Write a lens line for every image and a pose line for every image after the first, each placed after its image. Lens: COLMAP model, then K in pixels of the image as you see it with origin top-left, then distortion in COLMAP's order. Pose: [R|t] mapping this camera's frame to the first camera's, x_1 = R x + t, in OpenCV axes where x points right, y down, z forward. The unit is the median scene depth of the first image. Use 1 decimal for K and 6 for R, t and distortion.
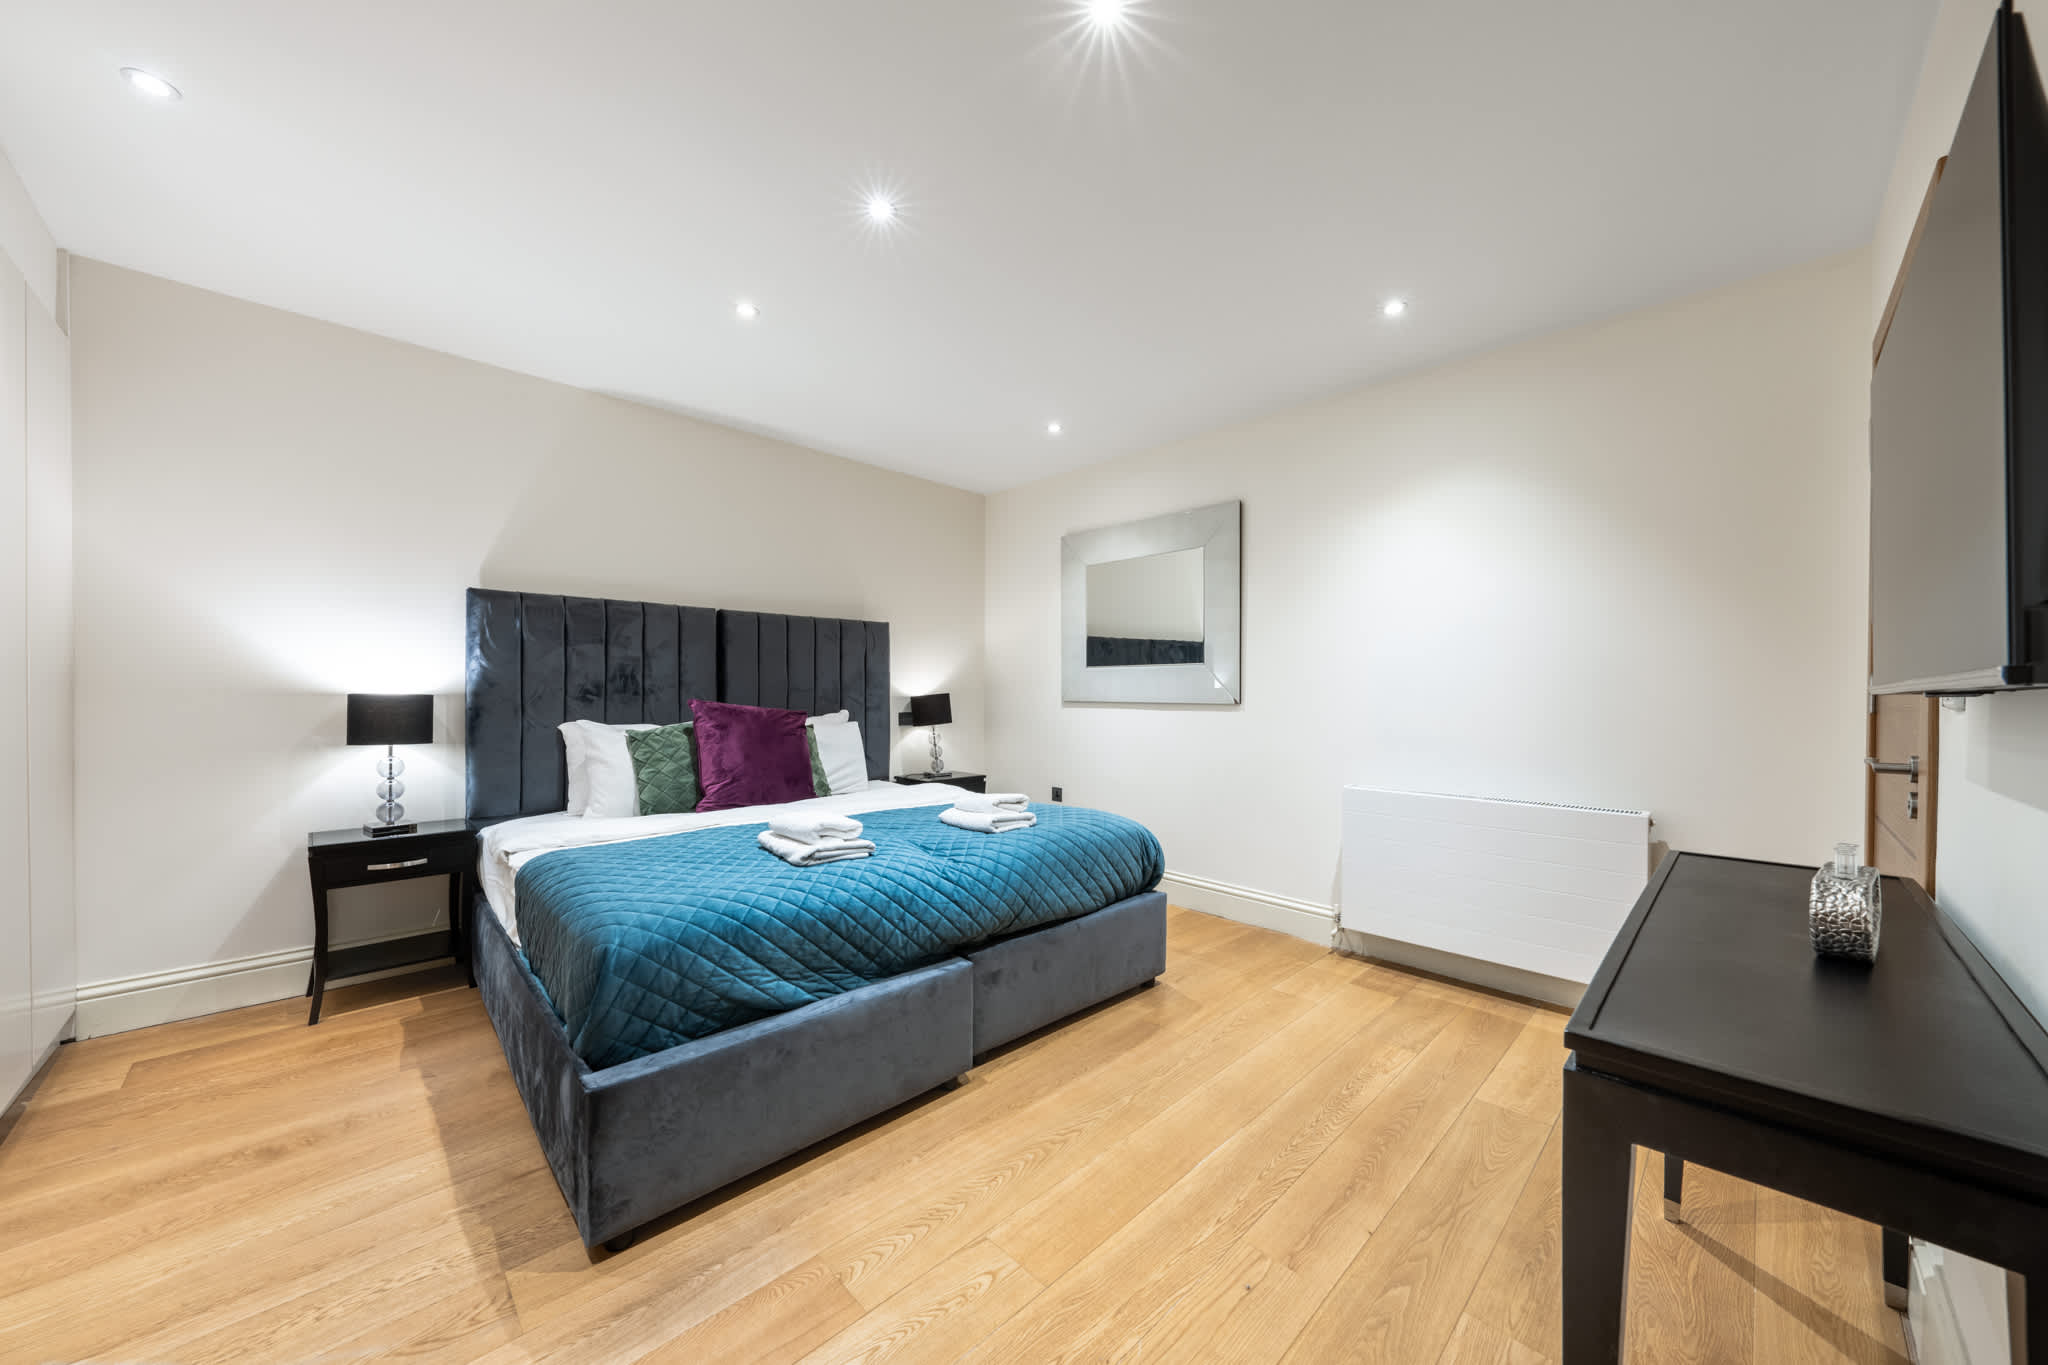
lens RADIAL K [[731.2, 0, 1048.1], [0, 731.2, 693.5], [0, 0, 1]] dist [-0.000781, -0.000235]
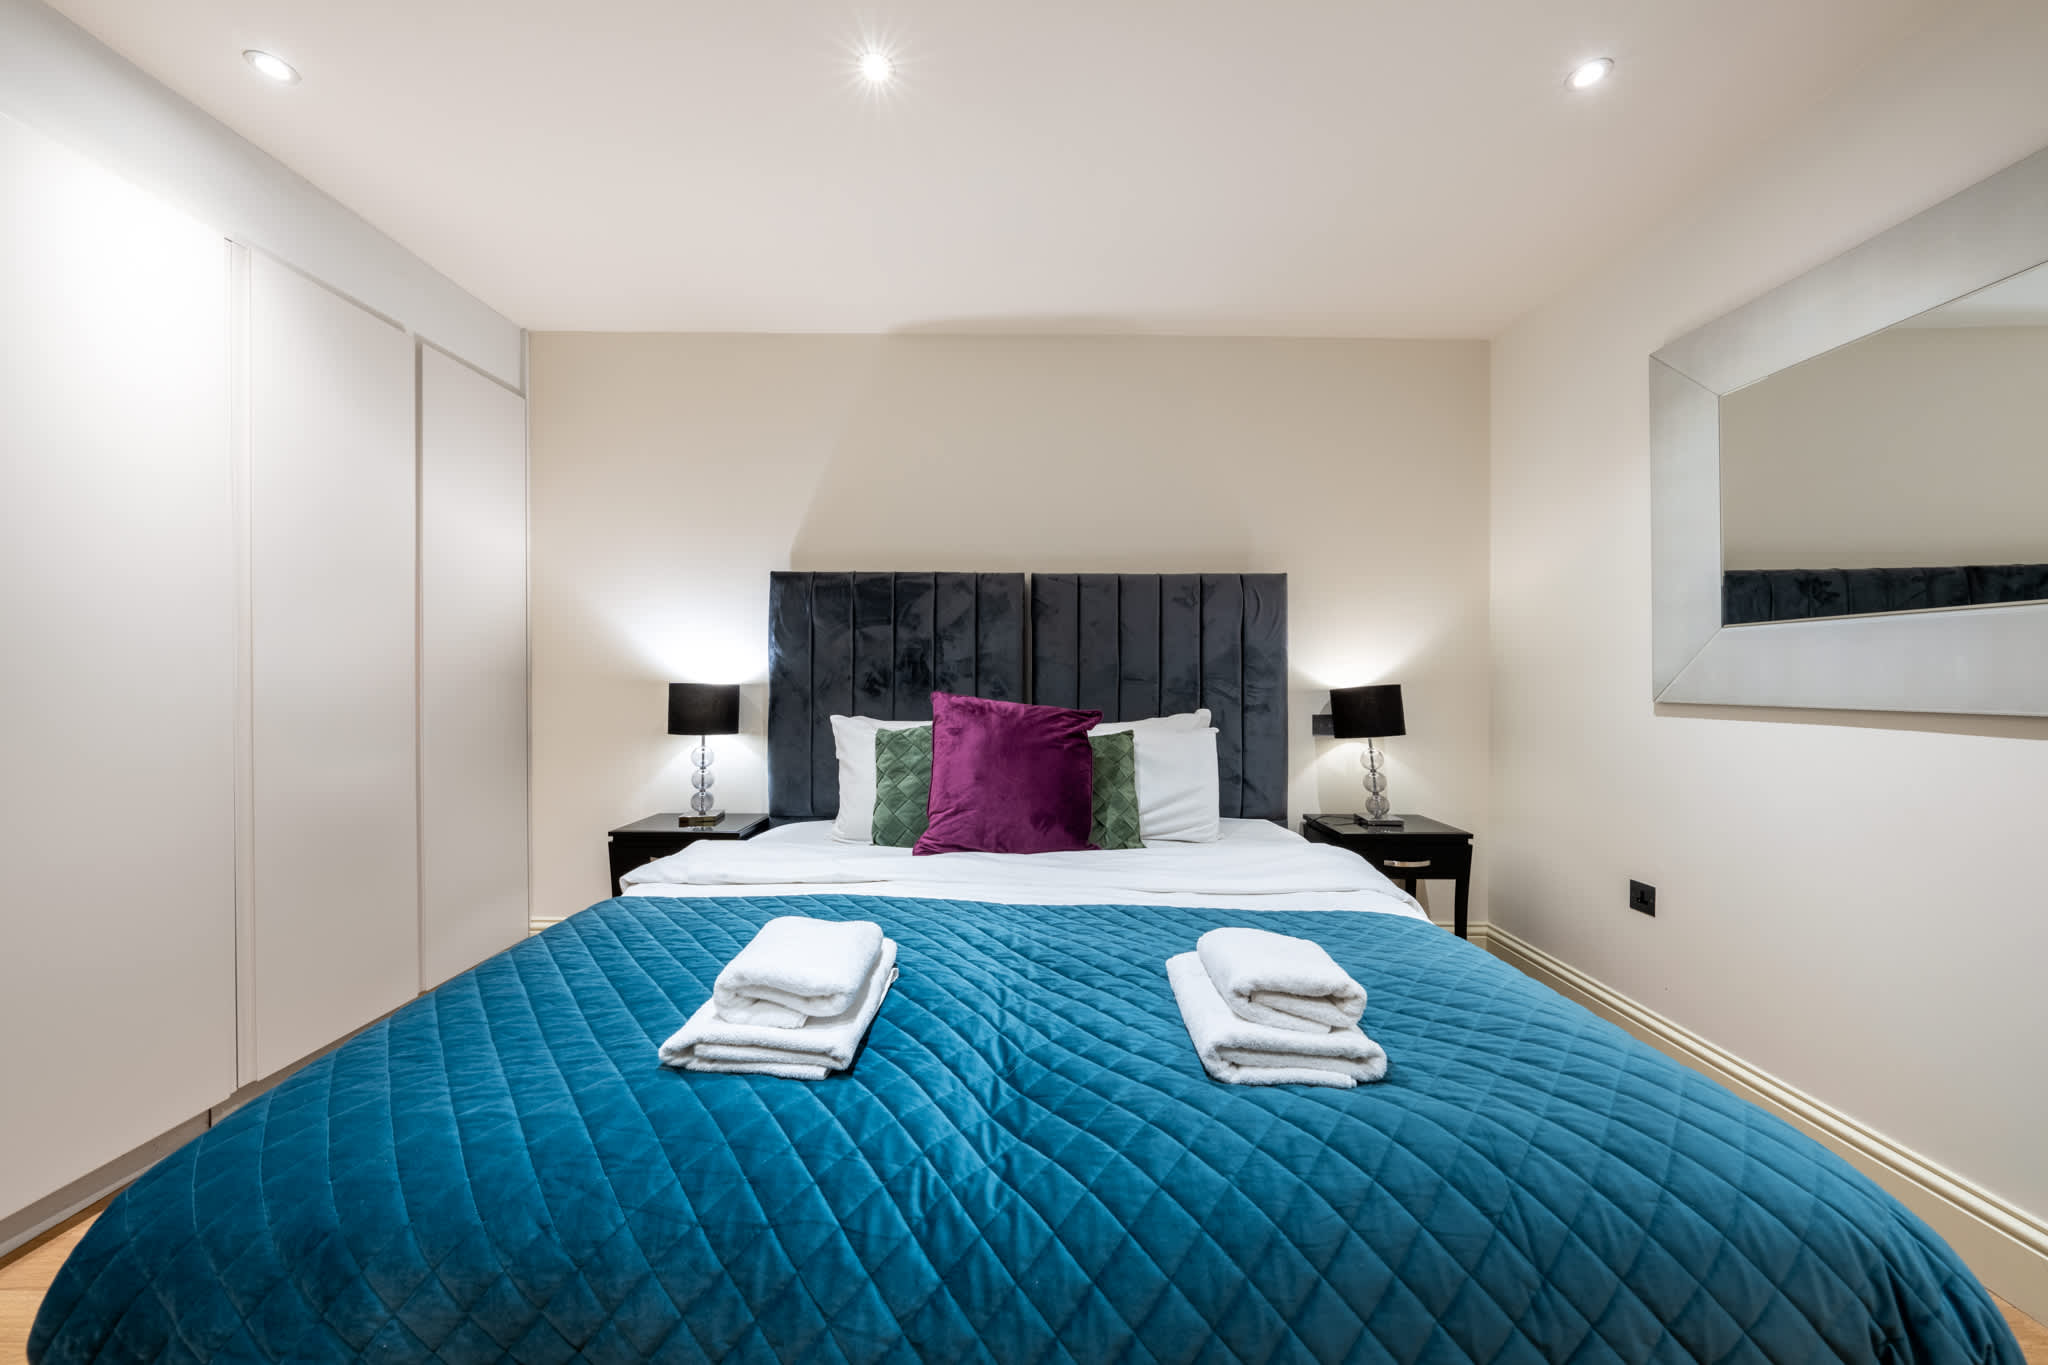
lens RADIAL K [[688.3, 0, 1049.8], [0, 688.3, 676.8], [0, 0, 1]] dist [-0.000495, -0.000132]
pose [[0.700161, -0.003286, -0.713977, 0.094597], [-0.003026, 0.999967, -0.007569, -0.002493], [0.713978, 0.007460, 0.700128, 0.620266]]
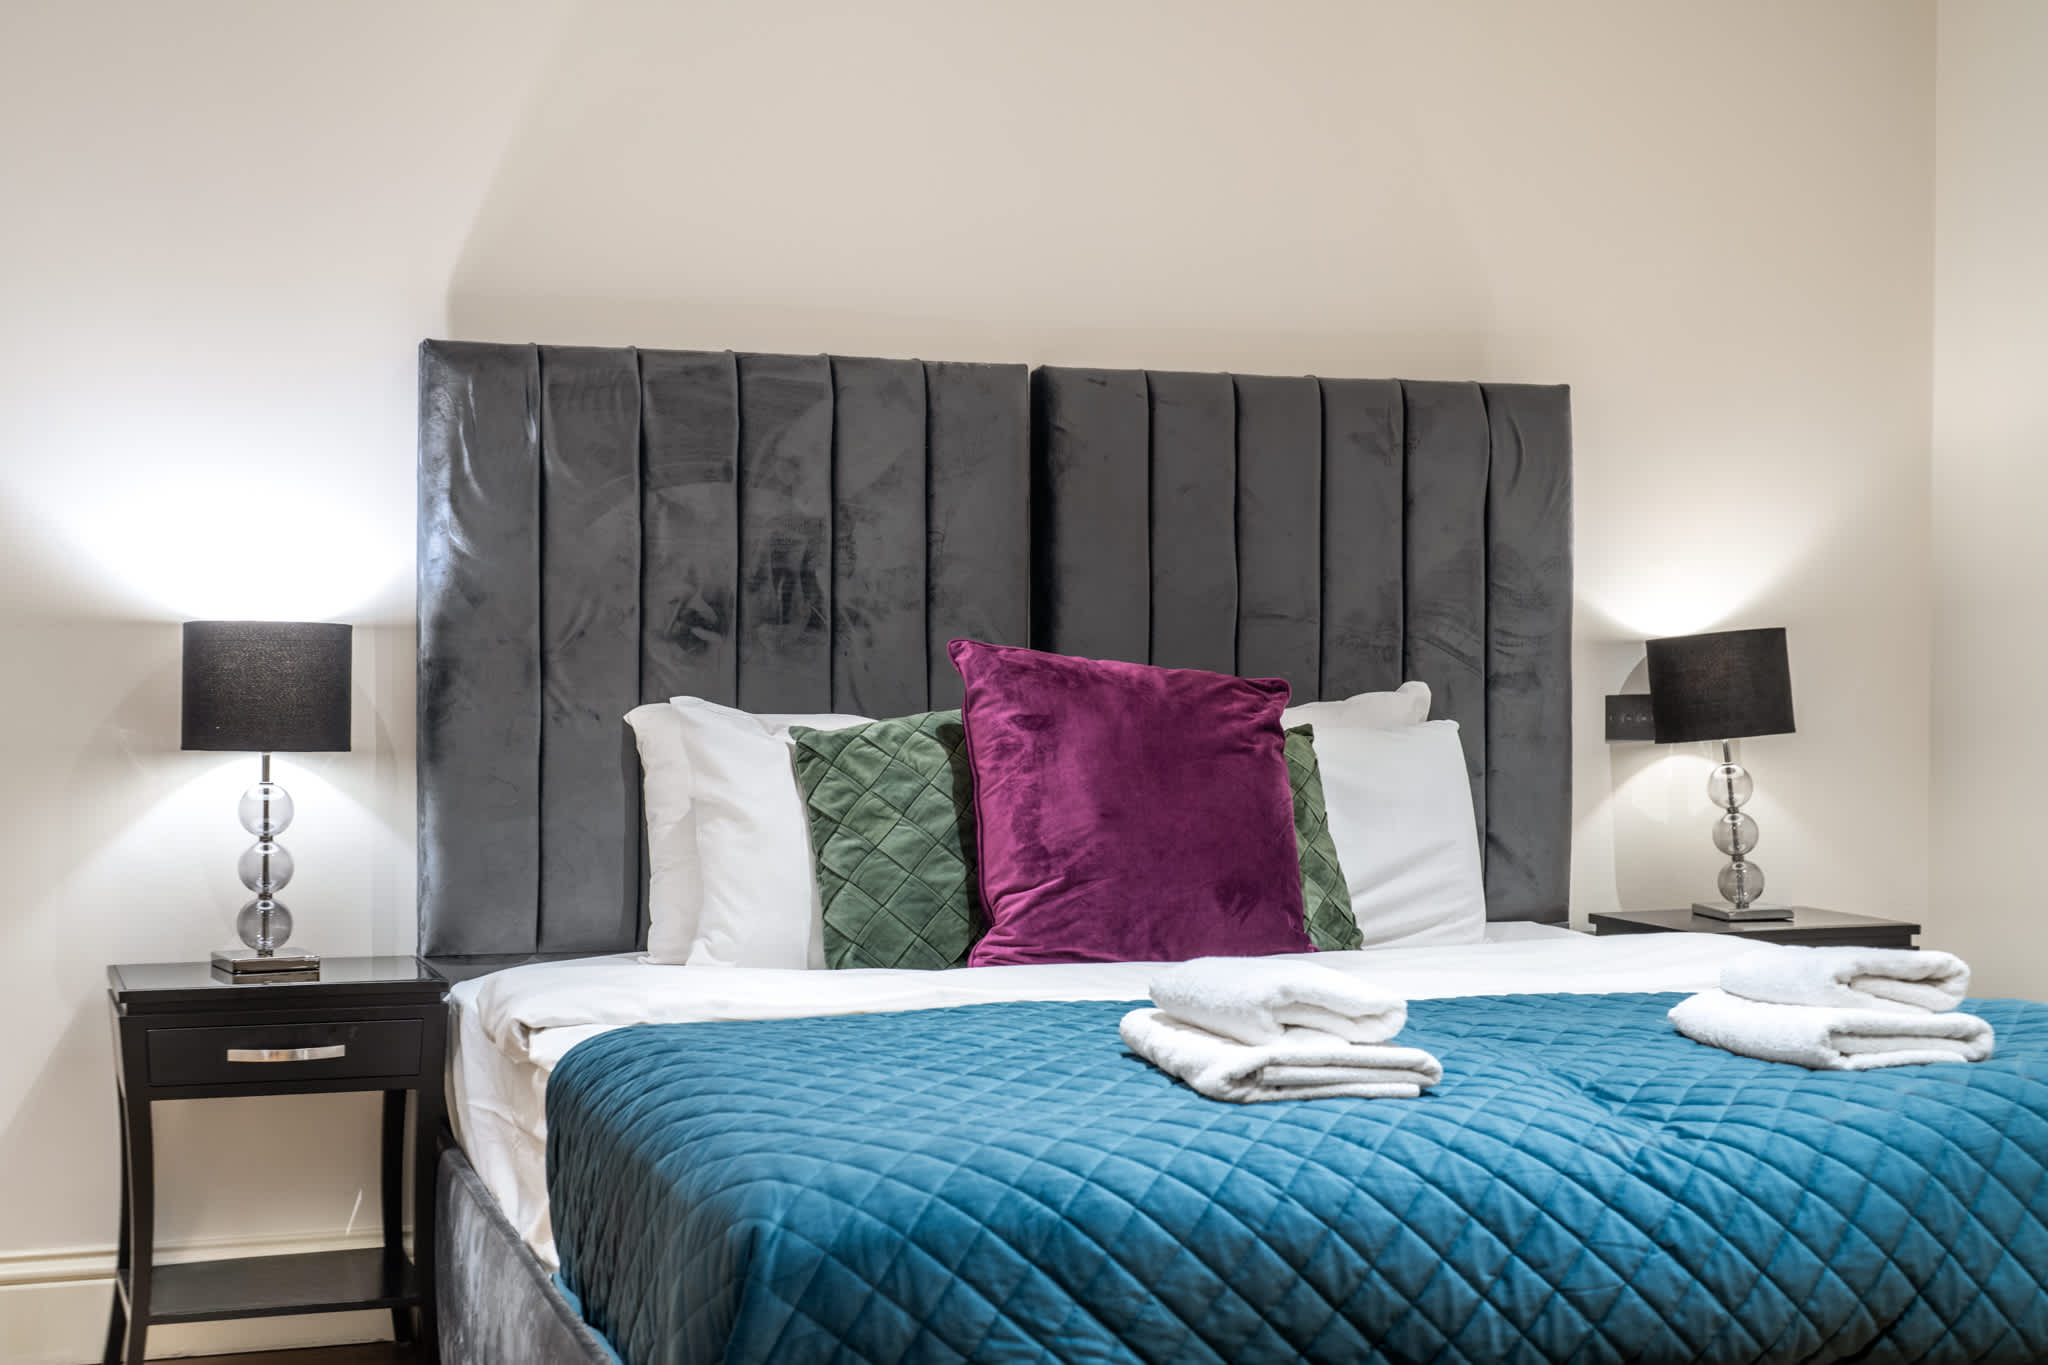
lens RADIAL K [[2970.3, 0, 1024.0], [0, 2970.3, 682.5], [0, 0, 1]] dist [-0.016868, 0.160174]
pose [[0.904637, 0.006329, -0.426137, 0.131137], [-0.002160, 0.999945, 0.010264, 0.014136], [0.426178, -0.008365, 0.904601, -0.241086]]
